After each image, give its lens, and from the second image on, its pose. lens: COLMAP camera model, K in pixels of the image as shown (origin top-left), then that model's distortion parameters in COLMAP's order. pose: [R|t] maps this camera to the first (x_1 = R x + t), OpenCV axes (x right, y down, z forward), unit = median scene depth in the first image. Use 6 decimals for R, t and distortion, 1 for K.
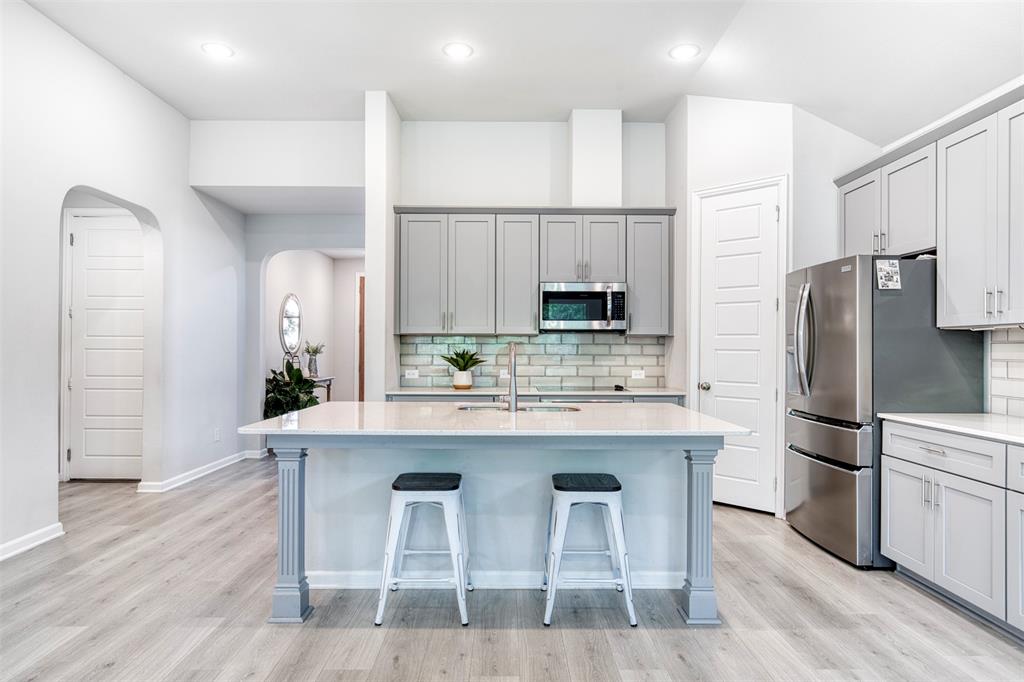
lens RADIAL K [[591.6, 0, 511.5], [0, 591.6, 345.3], [0, 0, 1]] dist [0.000208, 0.001463]
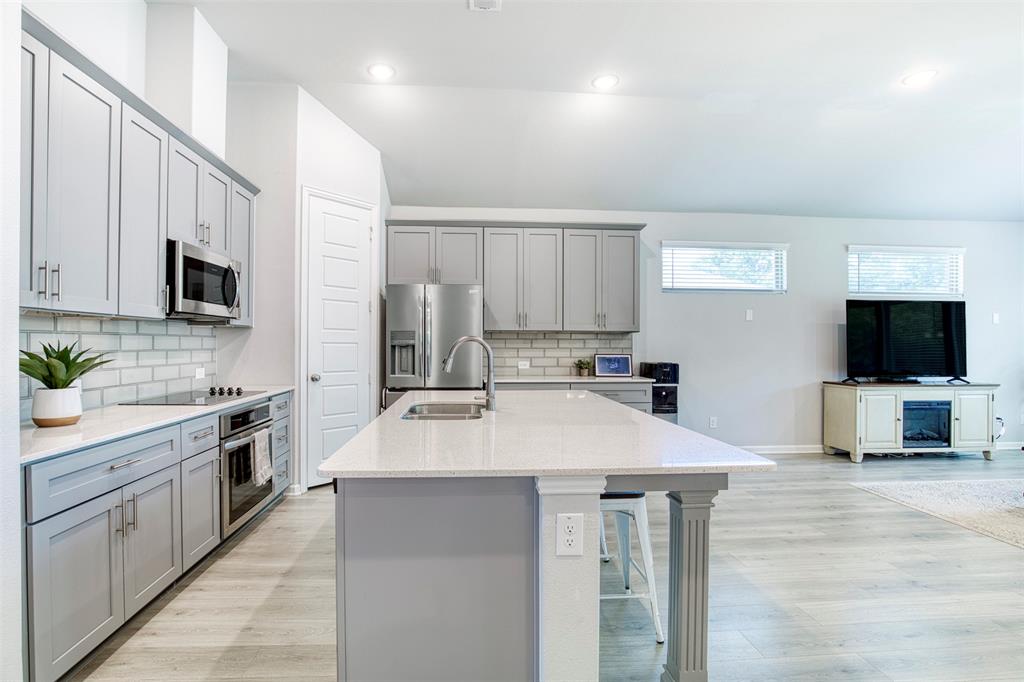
lens RADIAL K [[490.4, 0, 493.5], [0, 490.4, 341.3], [0, 0, 1]] dist [-0.046472, 0.008940]
pose [[-0.062787, -0.003233, 0.998022, -0.491427], [-0.009169, 0.999954, 0.002662, 0.000220], [-0.997985, -0.008984, -0.062814, 0.672988]]
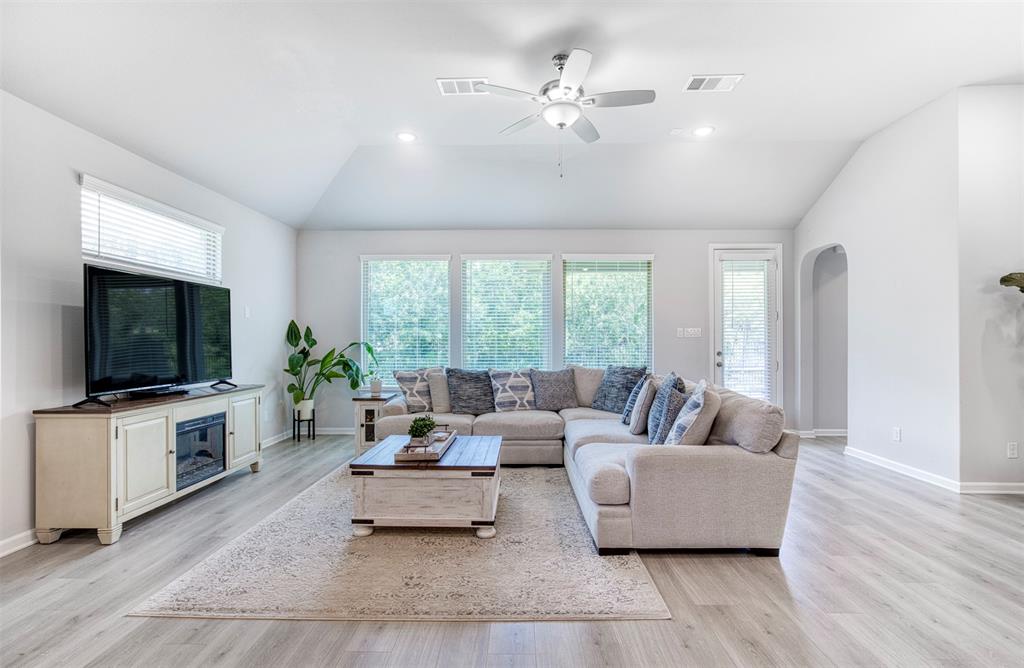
lens RADIAL K [[468.0, 0, 512.0], [0, 468.0, 334.0], [0, 0, 1]] dist [-0.003943, 0.000255]
pose [[-0.999761, -0.002505, 0.021699, -0.051895], [-0.002874, 0.999851, -0.017002, 0.002210], [-0.021653, -0.017060, -0.999620, 0.416887]]
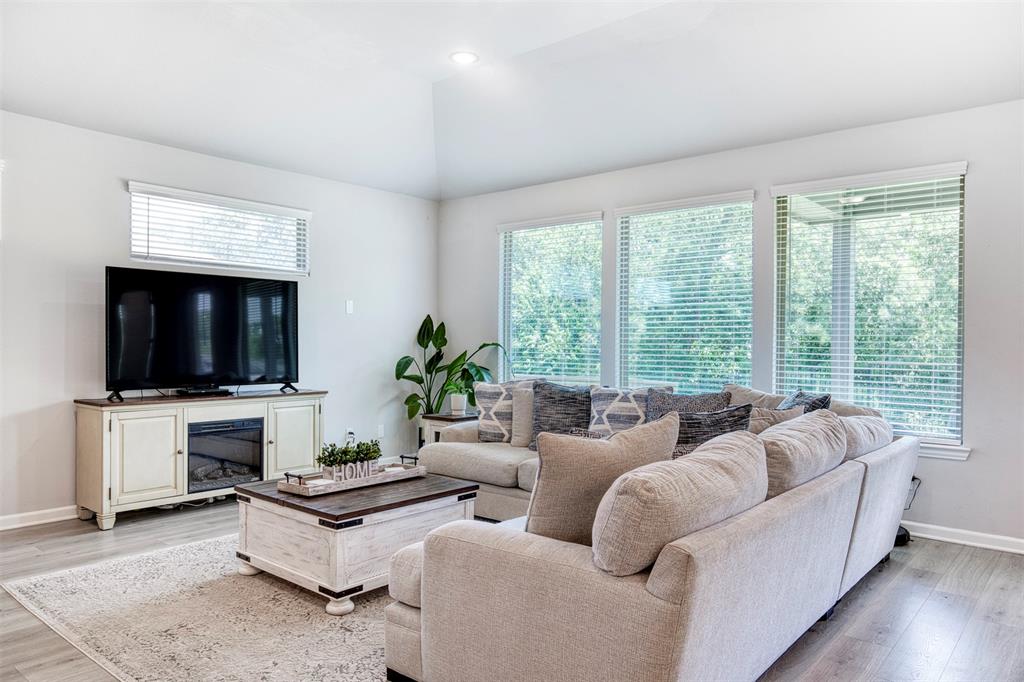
lens RADIAL K [[695.8, 0, 512.0], [0, 695.8, 341.0], [0, 0, 1]] dist [0.004958, -0.000226]
pose [[-0.763392, -0.006972, 0.645897, -0.523621], [-0.010853, 0.999939, -0.002034, 0.001968], [-0.645844, -0.008563, -0.763422, 0.208495]]
